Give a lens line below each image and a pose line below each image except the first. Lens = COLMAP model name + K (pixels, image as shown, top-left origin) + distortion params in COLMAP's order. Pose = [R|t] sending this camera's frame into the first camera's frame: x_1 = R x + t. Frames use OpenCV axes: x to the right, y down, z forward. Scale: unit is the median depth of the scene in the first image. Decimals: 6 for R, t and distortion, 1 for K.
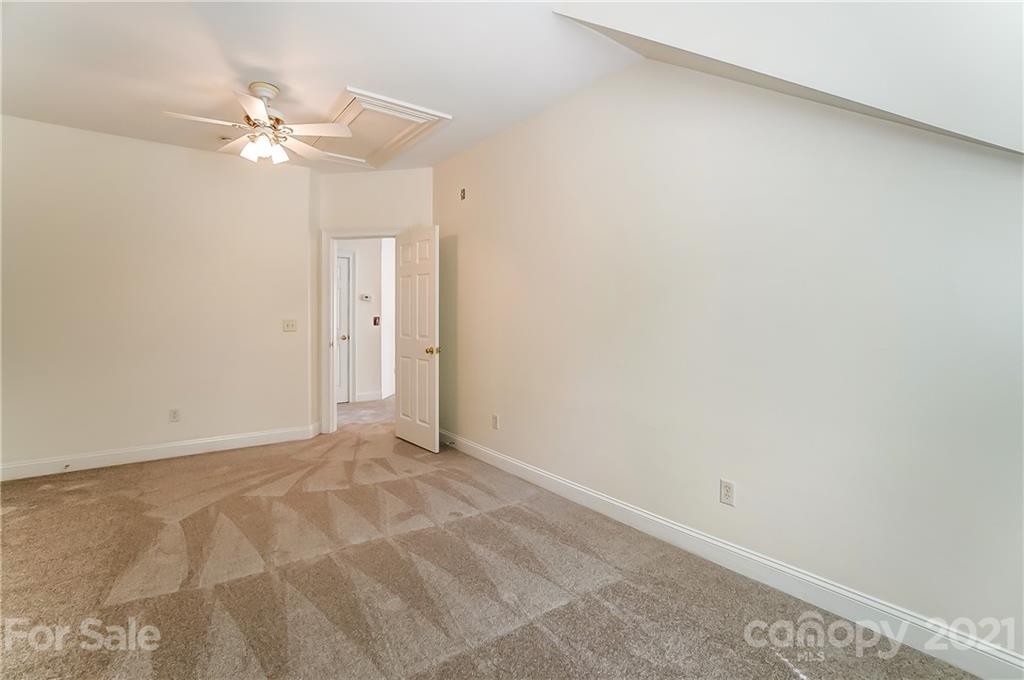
lens RADIAL K [[460.7, 0, 524.5], [0, 460.7, 313.9], [0, 0, 1]] dist [-0.023663, 0.000470]
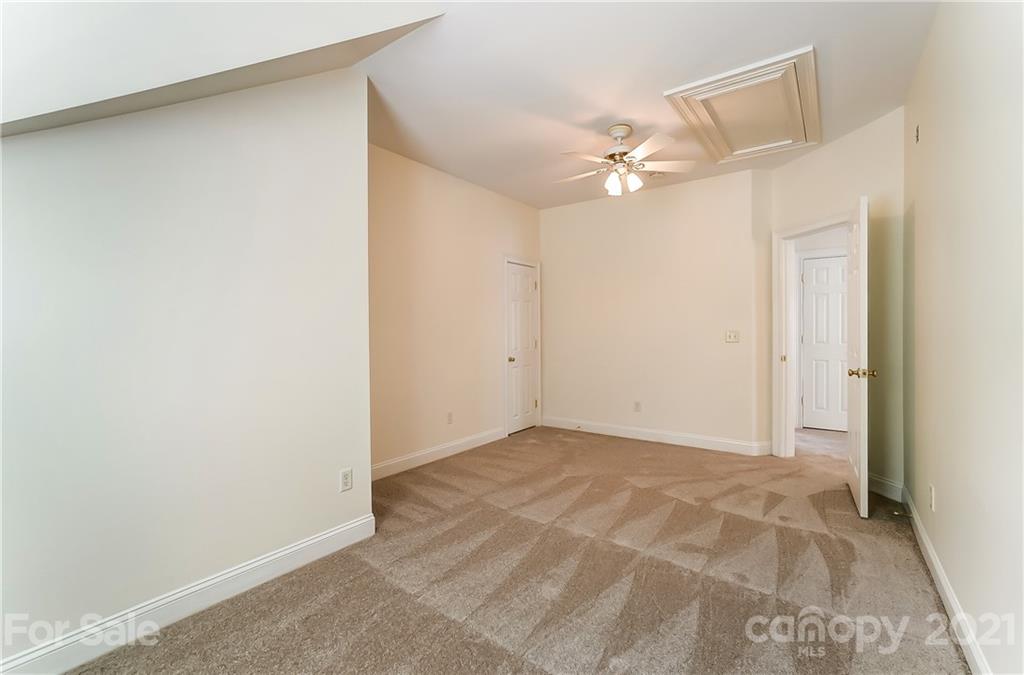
lens RADIAL K [[460.7, 0, 511.4], [0, 460.7, 337.6], [0, 0, 1]] dist [-0.023663, 0.000470]
pose [[0.268489, 0.010873, -0.963221, 0.427405], [0.011554, 0.999828, 0.014507, 0.010481], [0.963213, -0.015024, 0.268318, 0.368863]]
